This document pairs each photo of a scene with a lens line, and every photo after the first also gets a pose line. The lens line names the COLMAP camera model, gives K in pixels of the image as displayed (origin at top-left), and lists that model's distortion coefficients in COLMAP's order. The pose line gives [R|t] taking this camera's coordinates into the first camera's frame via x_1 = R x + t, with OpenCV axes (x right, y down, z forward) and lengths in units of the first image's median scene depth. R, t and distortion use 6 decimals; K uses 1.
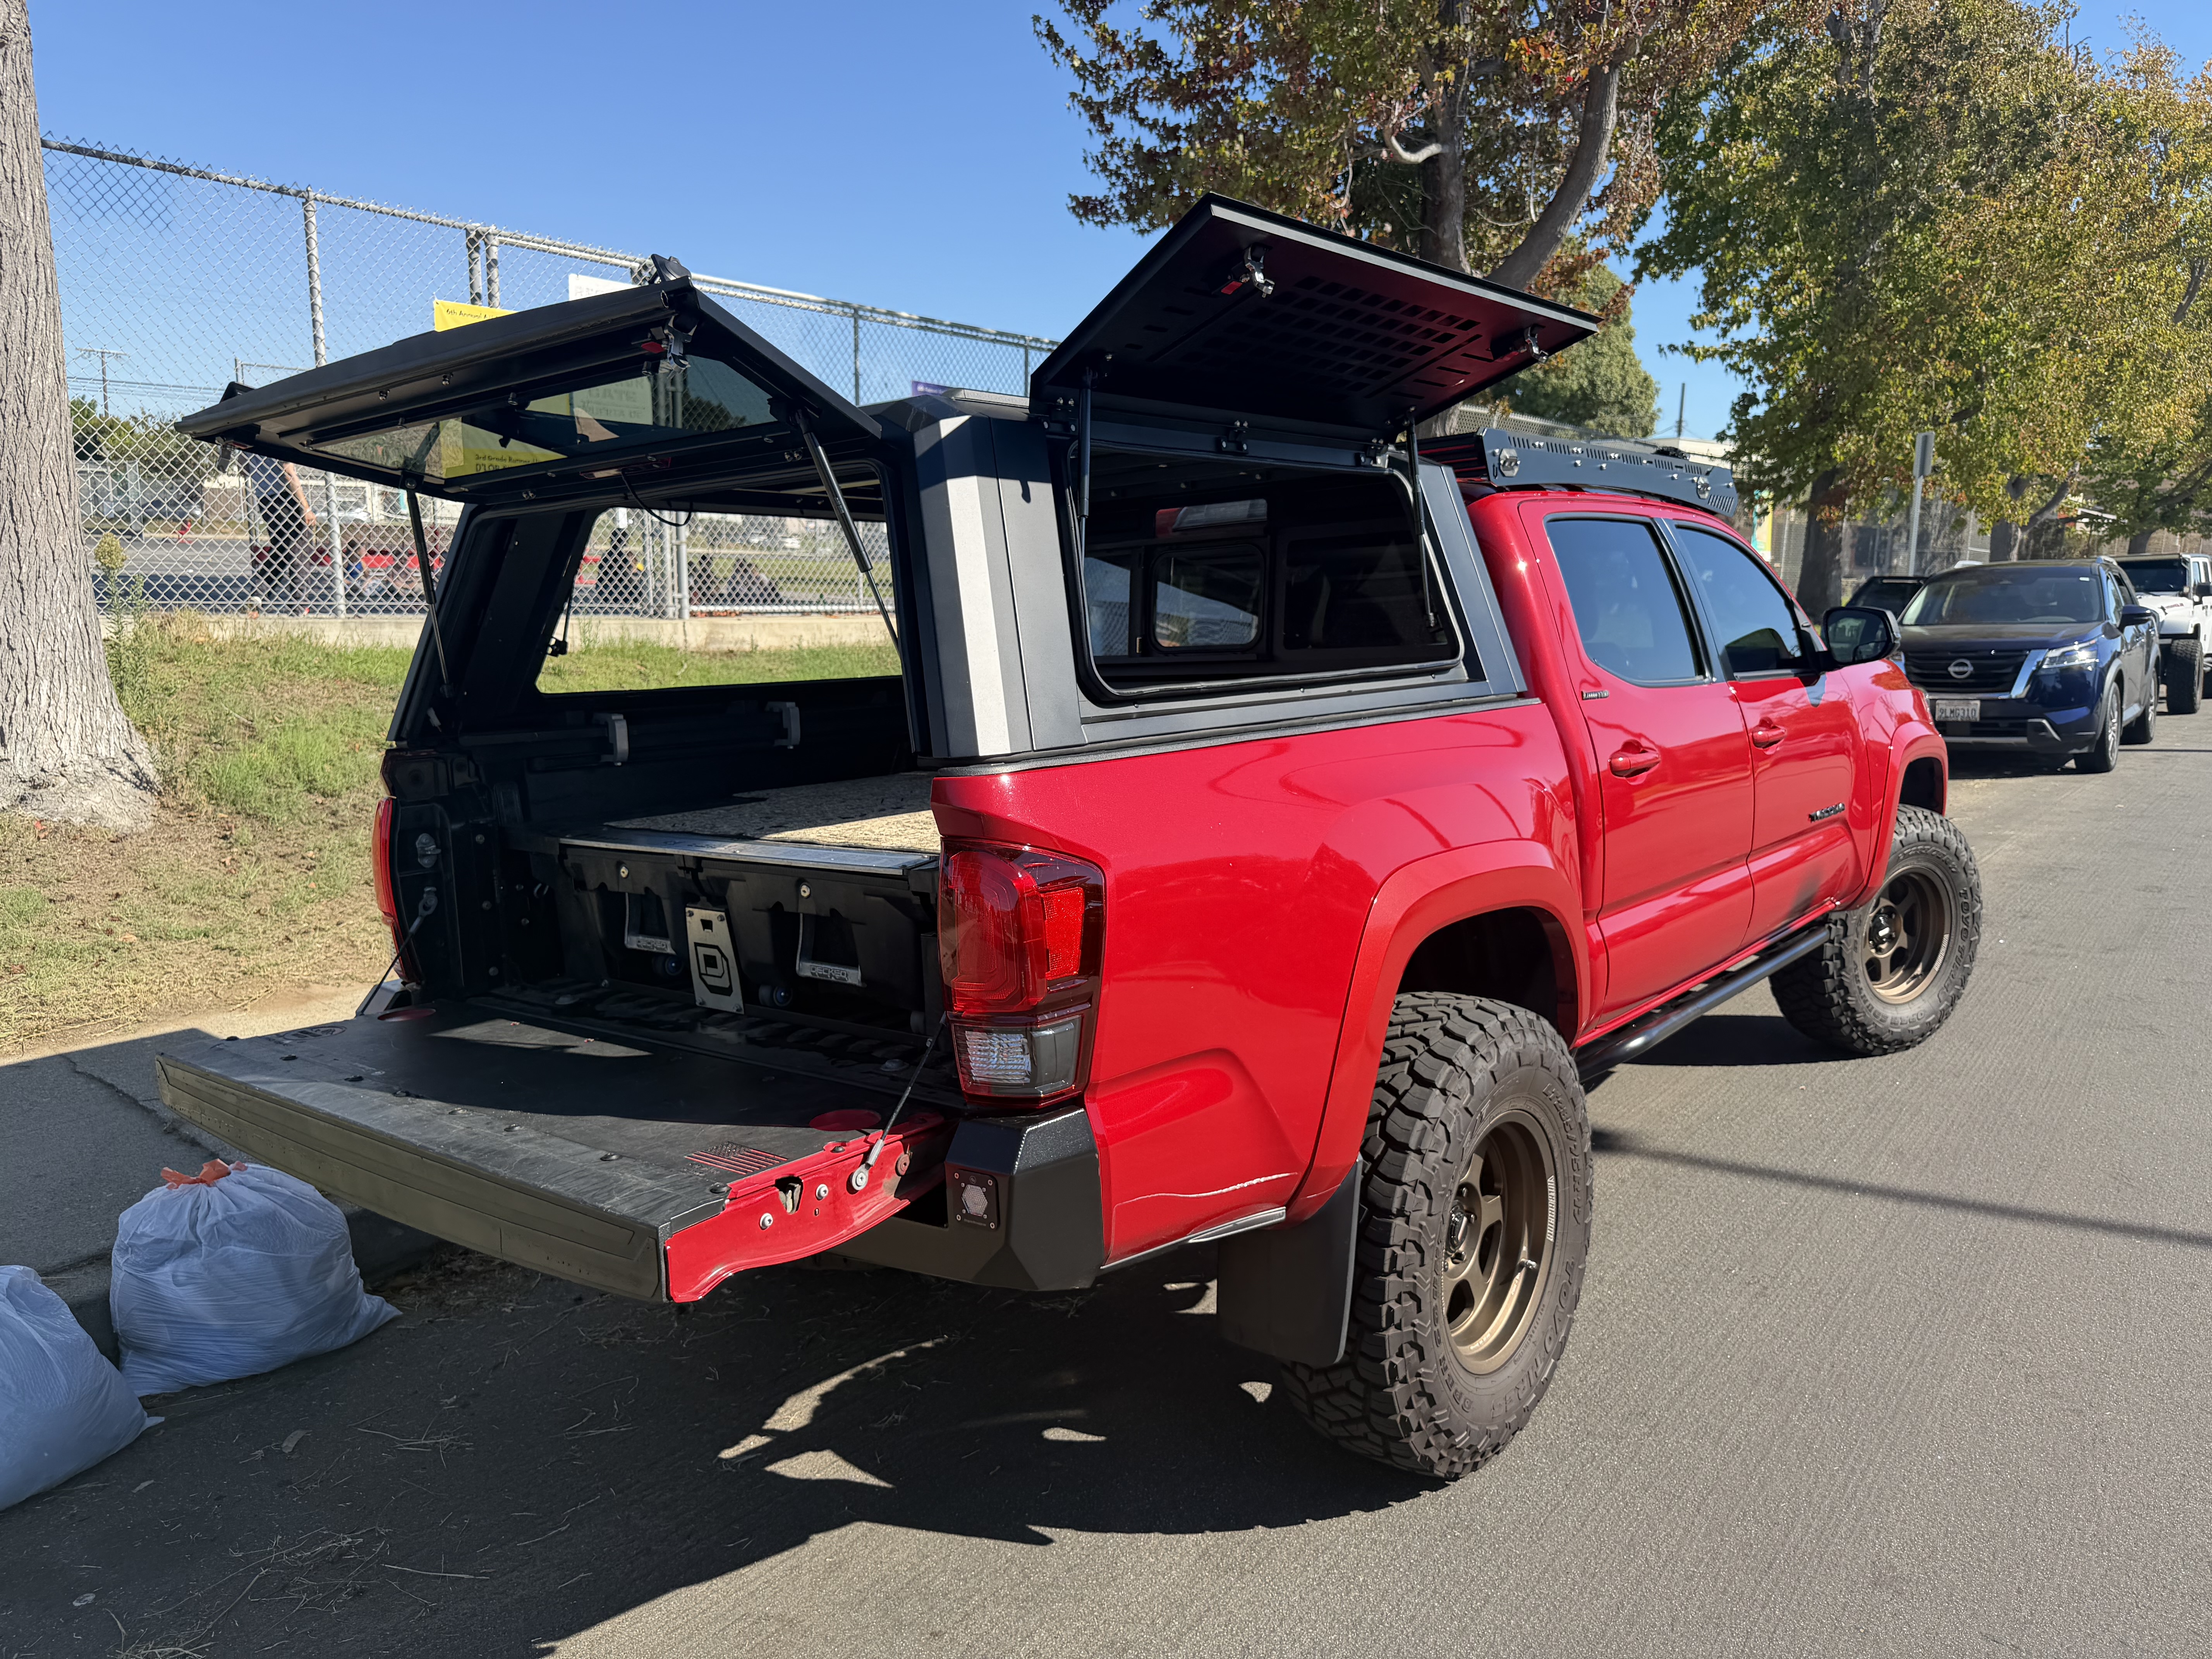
lens RADIAL K [[1577.1, 0, 1112.5], [0, 1577.1, 847.7], [0, 0, 1]] dist [-0.007041, 0.002968]
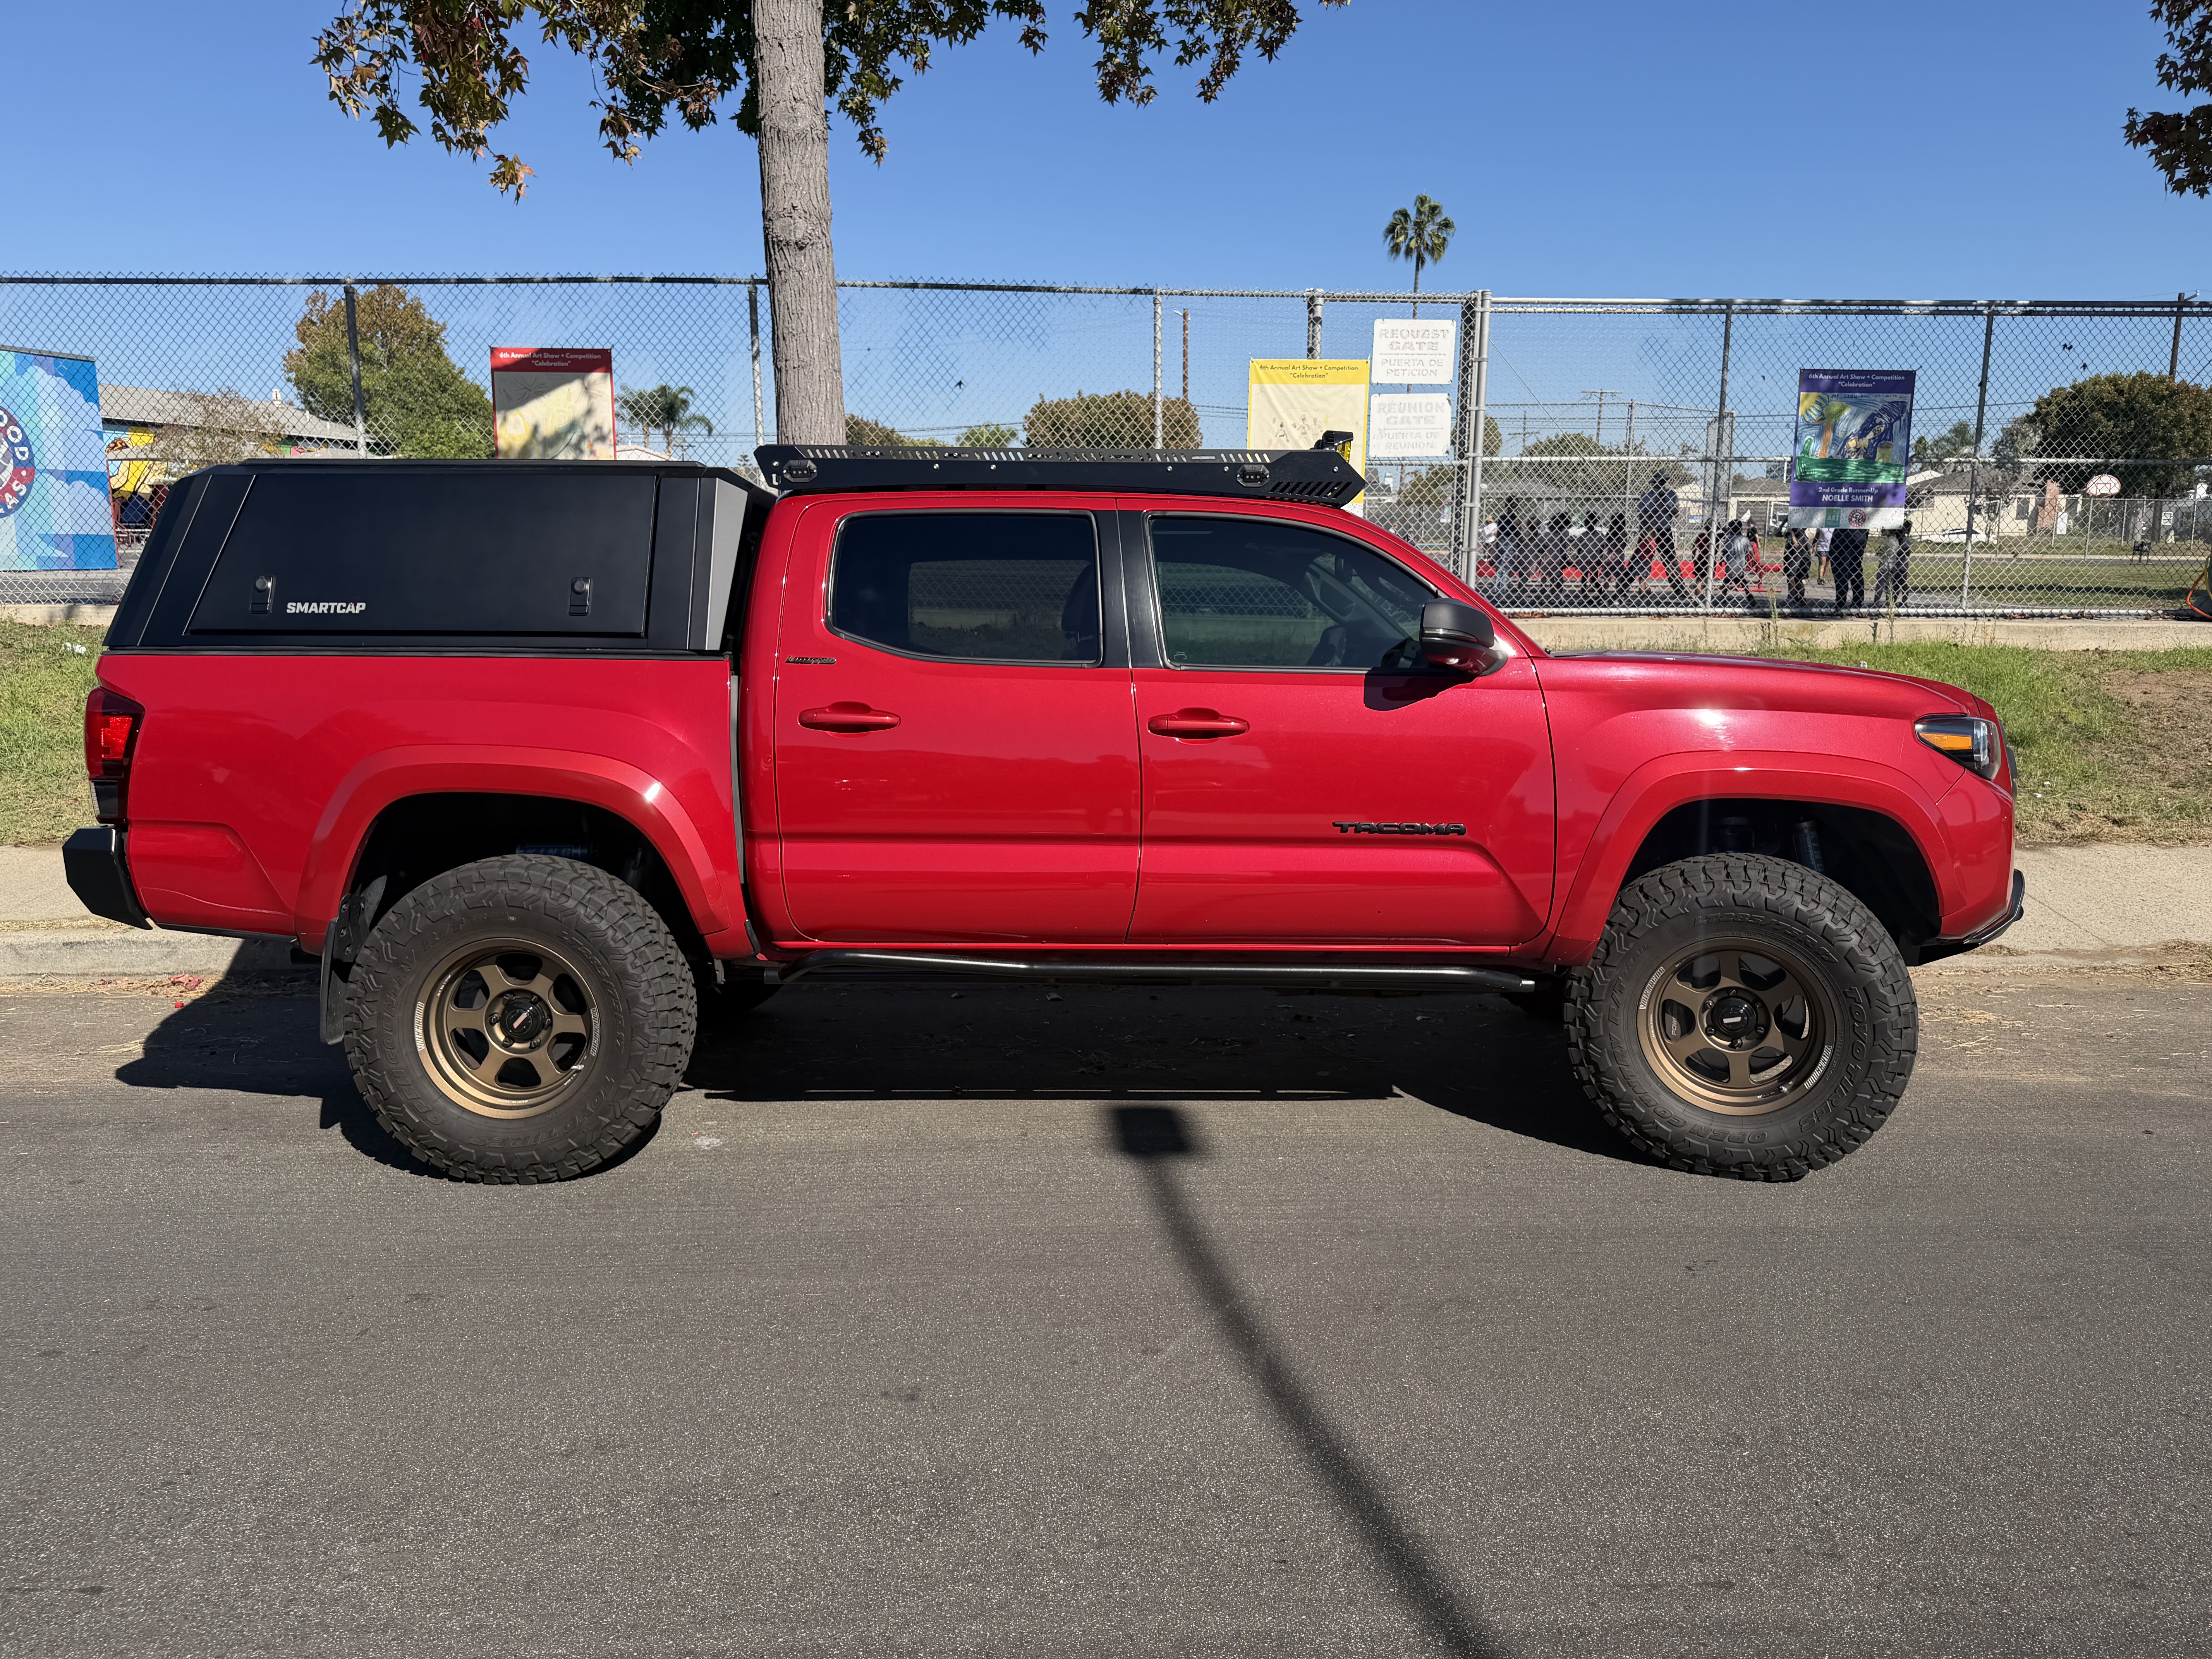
lens RADIAL K [[1577.1, 0, 1115.8], [0, 1577.1, 814.1], [0, 0, 1]] dist [-0.007041, 0.002968]
pose [[0.616470, 0.102527, -0.780675, 0.401769], [-0.123989, 0.991757, 0.032339, -0.014801], [0.777555, 0.076859, 0.624100, 0.125943]]
